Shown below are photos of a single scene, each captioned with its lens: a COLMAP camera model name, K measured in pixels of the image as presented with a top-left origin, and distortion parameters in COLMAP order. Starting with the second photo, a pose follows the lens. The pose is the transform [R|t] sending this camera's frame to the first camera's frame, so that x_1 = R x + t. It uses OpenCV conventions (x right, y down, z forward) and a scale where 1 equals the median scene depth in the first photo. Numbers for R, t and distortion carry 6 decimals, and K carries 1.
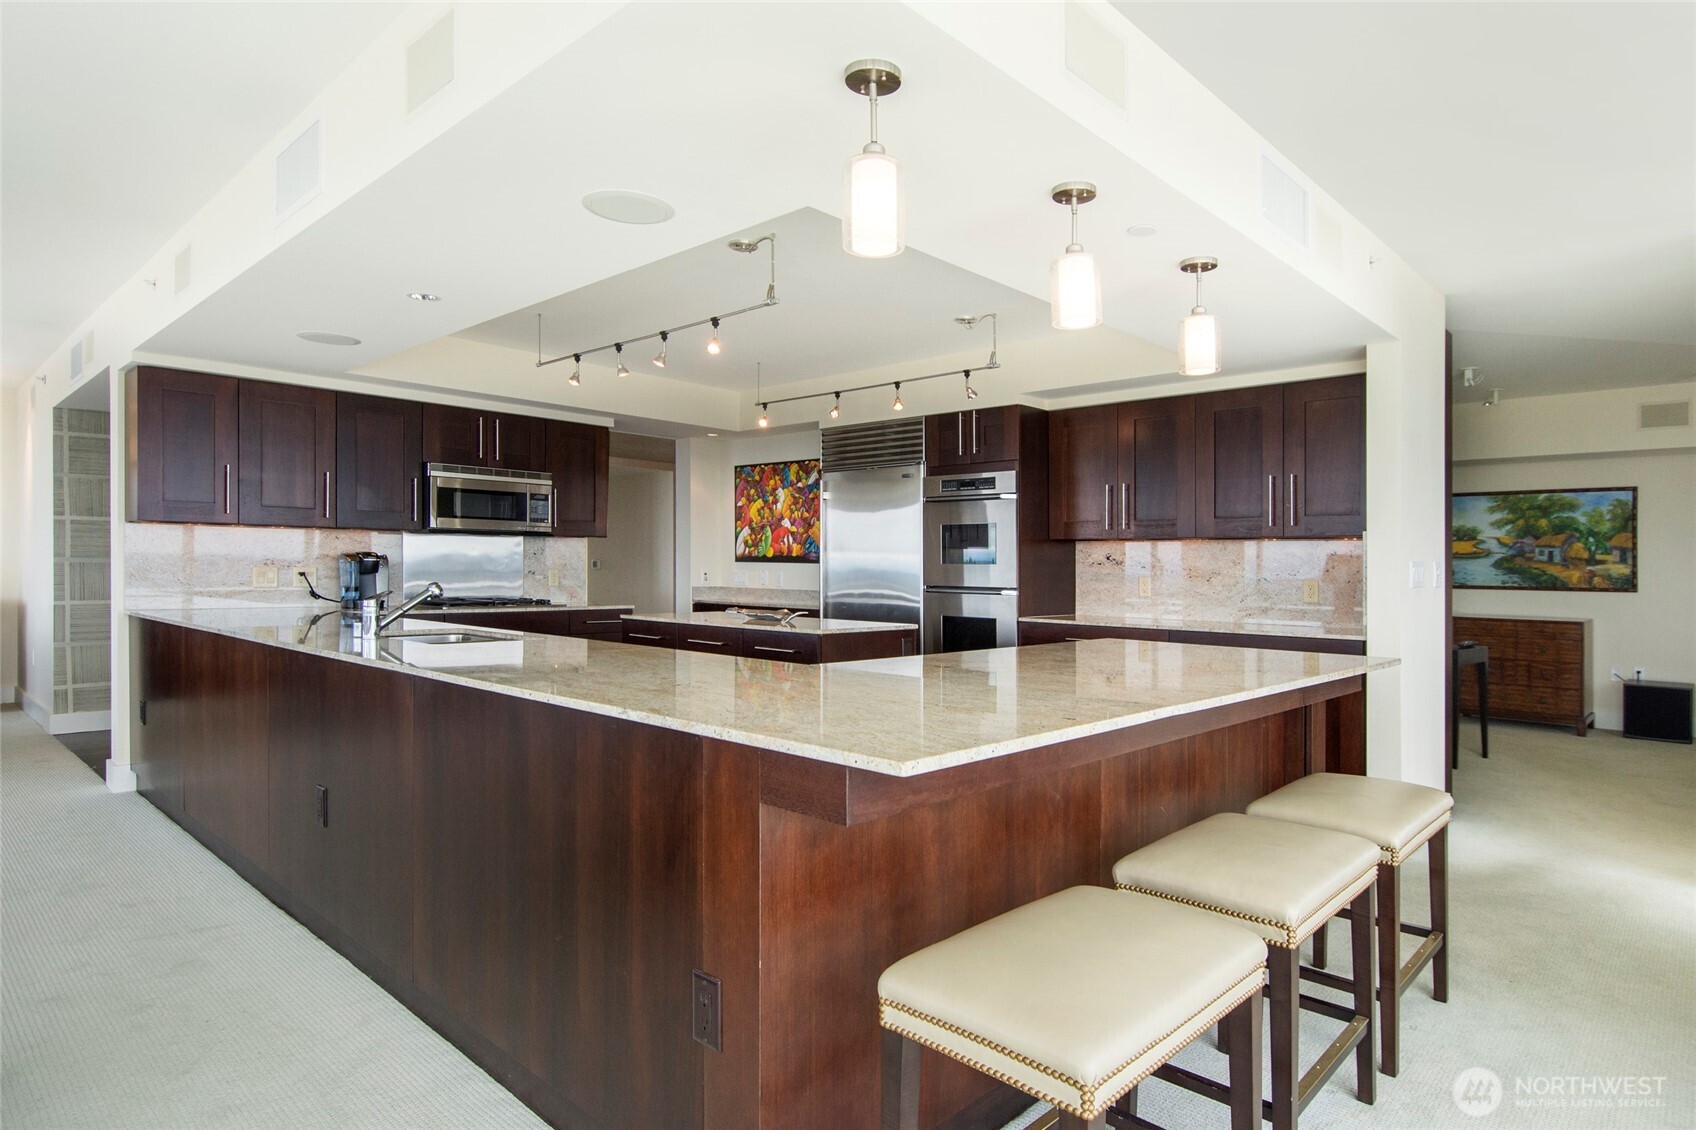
lens RADIAL K [[1003.8, 0, 848.6], [0, 1003.8, 566.9], [0, 0, 1]] dist [0.006019, 0.001439]
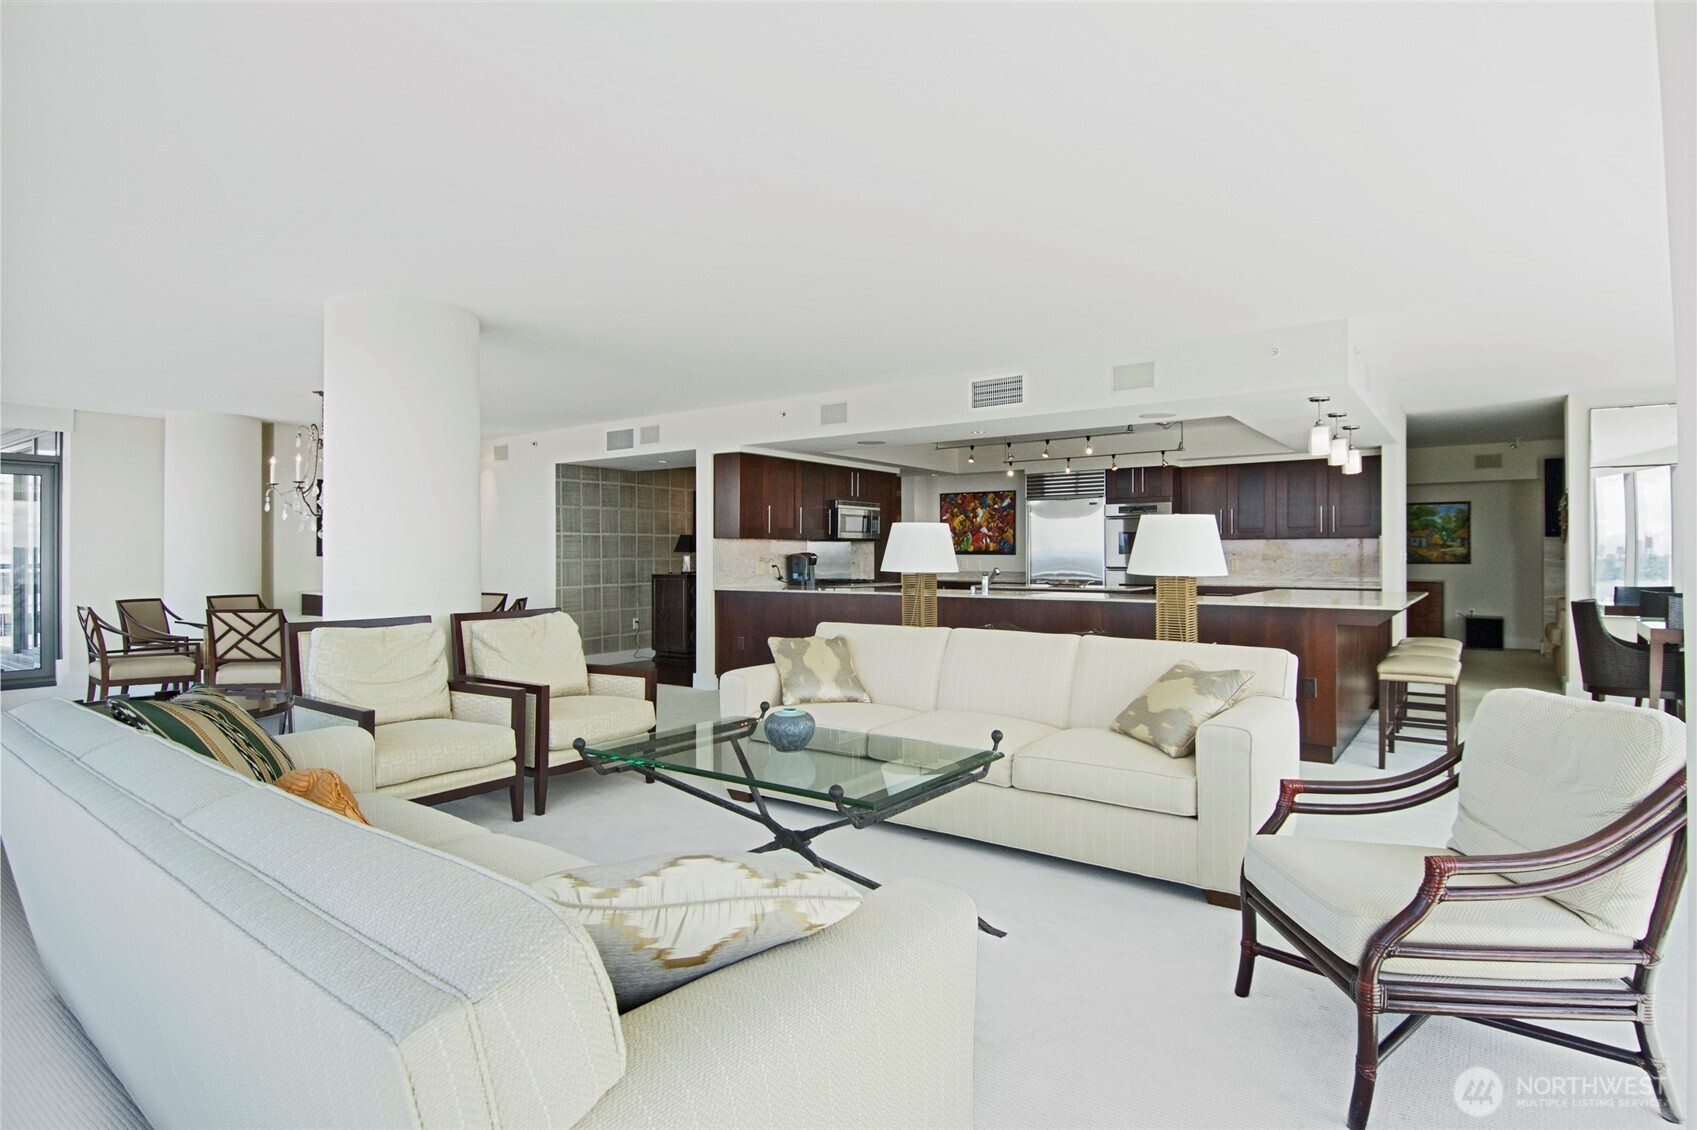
lens RADIAL K [[892.9, 0, 843.9], [0, 892.9, 570.4], [0, 0, 1]] dist [0.017628, -0.013824]
pose [[0.994293, -0.018017, 0.105156, -0.452782], [0.016219, 0.999708, 0.017932, -0.008413], [-0.105448, -0.016124, 0.994294, -0.415288]]
